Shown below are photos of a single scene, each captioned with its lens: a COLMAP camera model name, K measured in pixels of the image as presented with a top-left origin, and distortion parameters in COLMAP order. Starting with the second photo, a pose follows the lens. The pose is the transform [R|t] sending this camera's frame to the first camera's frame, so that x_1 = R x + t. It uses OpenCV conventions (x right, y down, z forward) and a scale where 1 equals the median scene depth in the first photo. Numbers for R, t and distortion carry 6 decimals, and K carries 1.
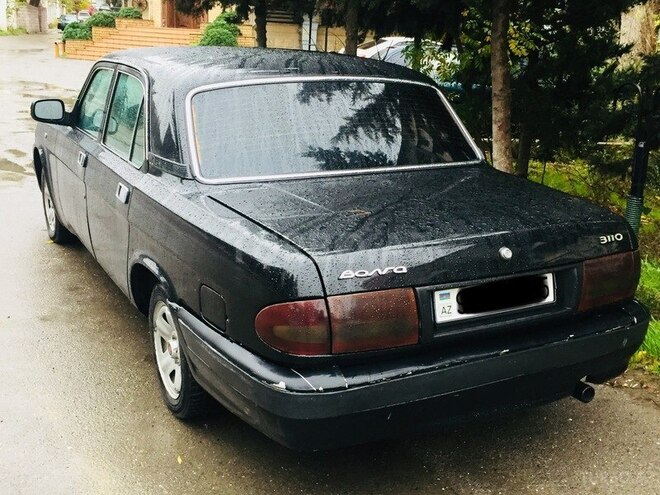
lens RADIAL K [[758.2, 0, 330.0], [0, 758.2, 247.5], [0, 0, 1]] dist [0.040058, 0.017992]
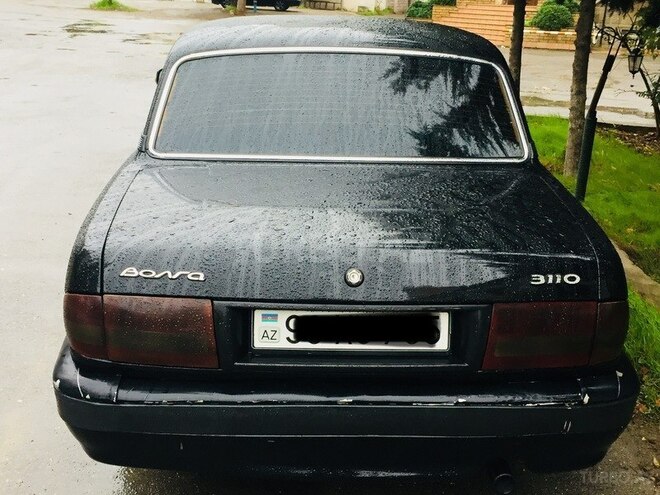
lens RADIAL K [[758.2, 0, 330.0], [0, 758.2, 247.5], [0, 0, 1]] dist [0.040058, 0.017992]
pose [[0.893118, 0.132393, -0.429899, 0.544100], [-0.121706, 0.991182, 0.052404, -0.059650], [0.433046, 0.005518, 0.901355, 0.298947]]
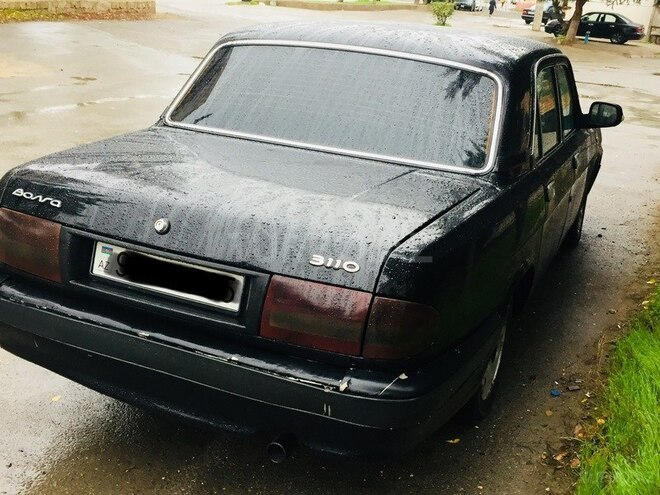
lens RADIAL K [[758.2, 0, 330.0], [0, 758.2, 247.5], [0, 0, 1]] dist [0.040058, 0.017992]
pose [[0.615679, 0.259030, -0.744206, 1.017152], [-0.278633, 0.954979, 0.101880, -0.111622], [0.737091, 0.144634, 0.660135, 0.579729]]
